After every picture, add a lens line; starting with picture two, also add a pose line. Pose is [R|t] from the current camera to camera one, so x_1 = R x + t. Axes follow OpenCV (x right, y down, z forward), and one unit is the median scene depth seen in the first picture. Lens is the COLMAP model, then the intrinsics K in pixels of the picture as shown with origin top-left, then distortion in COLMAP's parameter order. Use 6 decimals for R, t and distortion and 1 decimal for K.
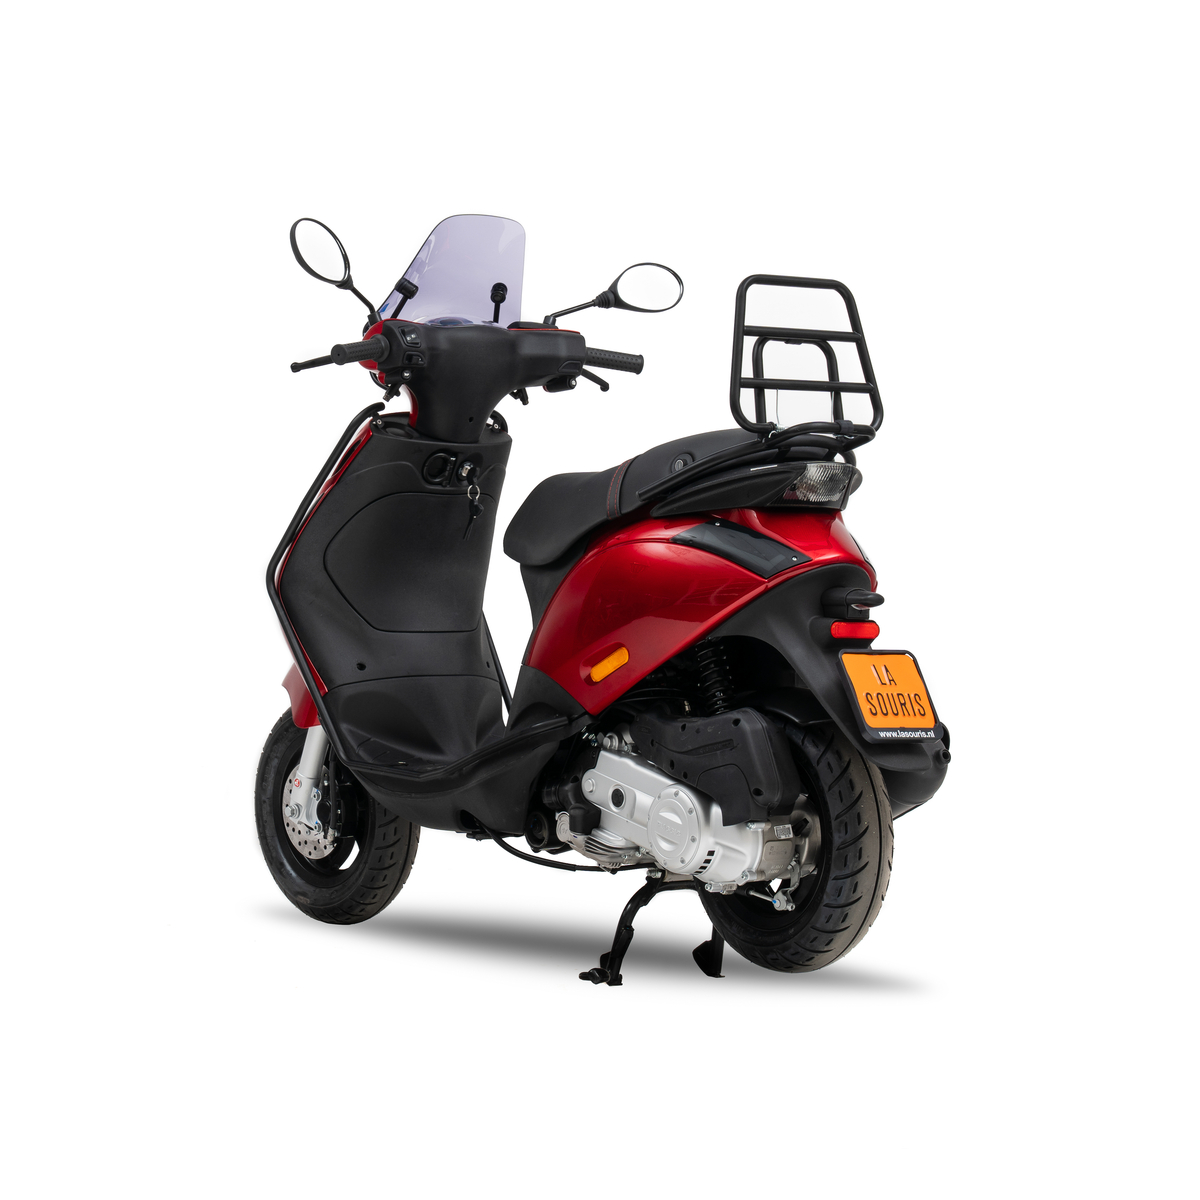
lens RADIAL K [[3063.0, 0, 600.0], [0, 3063.0, 600.0], [0, 0, 1]] dist [1.257859, 0.400945]
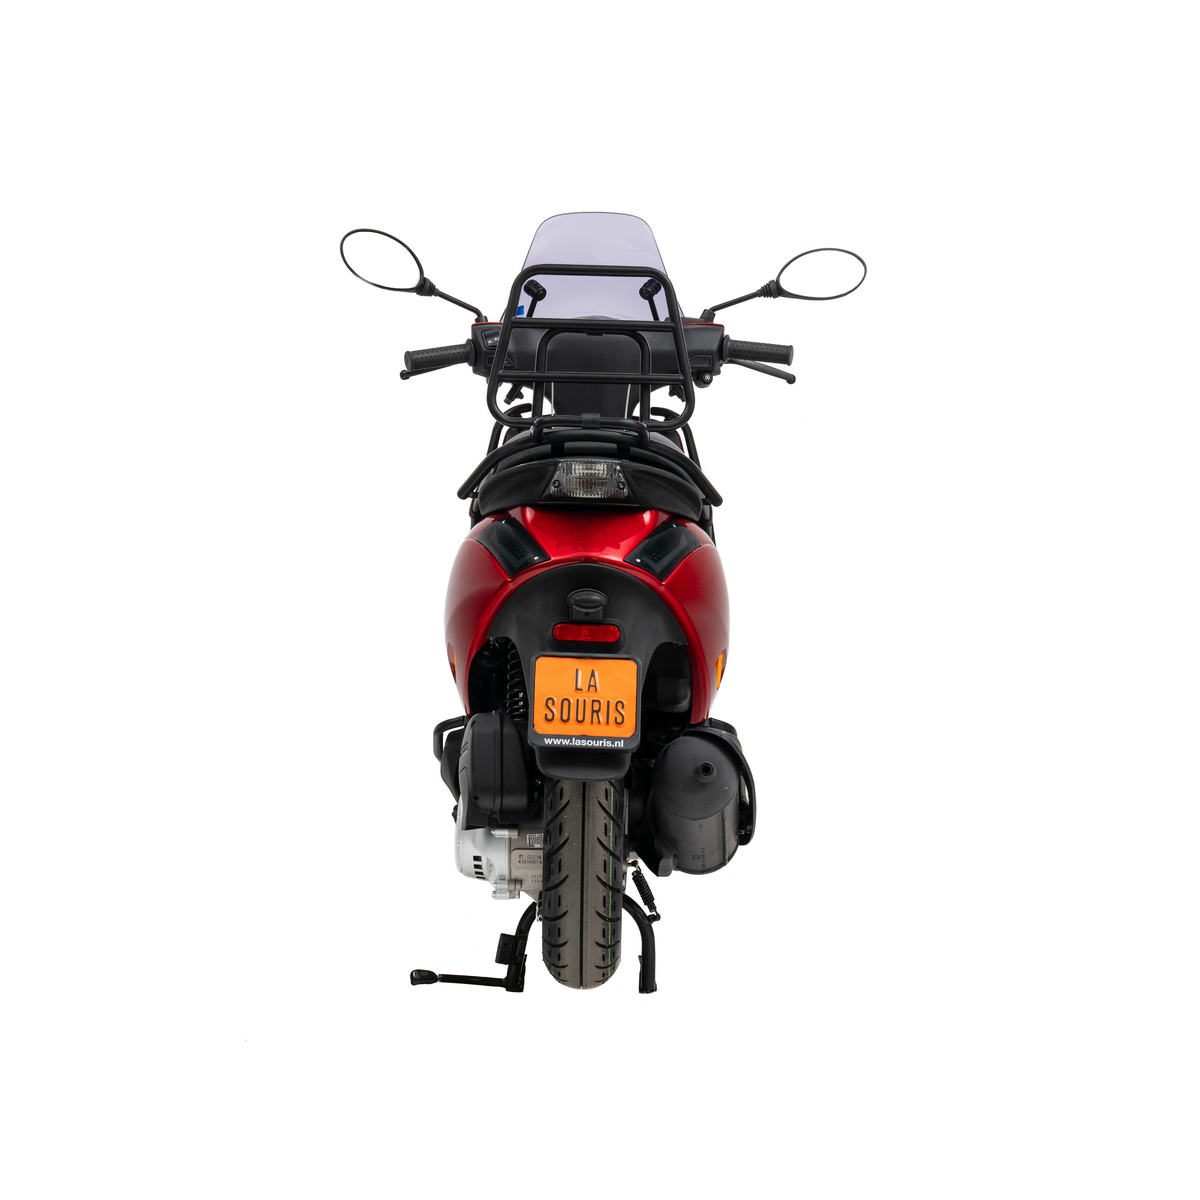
lens RADIAL K [[3063.0, 0, 600.0], [0, 3063.0, 600.0], [0, 0, 1]] dist [1.257859, 0.400945]
pose [[0.772129, 0.014611, -0.635298, 0.678308], [-0.016108, 0.999864, 0.003418, -0.003788], [0.635262, 0.007594, 0.772259, 0.264643]]
